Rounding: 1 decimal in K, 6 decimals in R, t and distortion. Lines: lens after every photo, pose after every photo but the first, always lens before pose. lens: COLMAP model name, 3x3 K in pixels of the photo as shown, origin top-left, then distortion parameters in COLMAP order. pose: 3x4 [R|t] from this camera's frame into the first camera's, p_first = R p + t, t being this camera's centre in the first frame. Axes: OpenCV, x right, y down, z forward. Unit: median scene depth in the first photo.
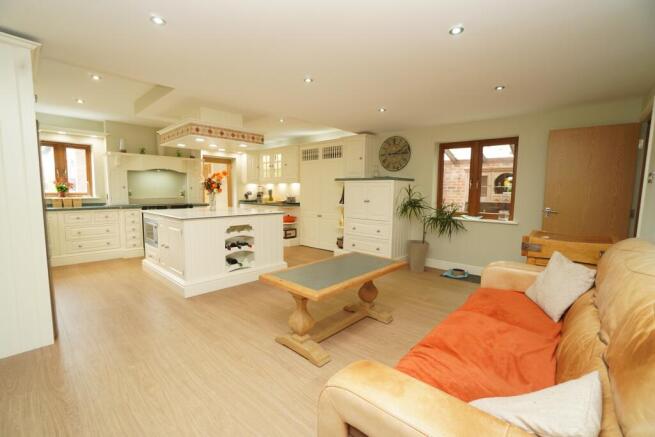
lens RADIAL K [[291.0, 0, 326.3], [0, 291.0, 218.4], [0, 0, 1]] dist [-0.030731, 0.000690]
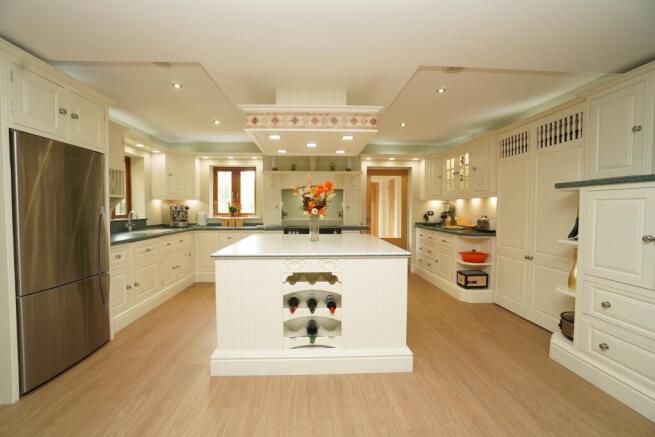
lens RADIAL K [[291.0, 0, 327.2], [0, 291.0, 217.6], [0, 0, 1]] dist [-0.030731, 0.000690]
pose [[0.711925, 0.012128, -0.702150, 0.078979], [-0.057784, 0.997472, -0.041359, -0.038855], [0.699874, 0.070018, 0.710827, 0.377986]]
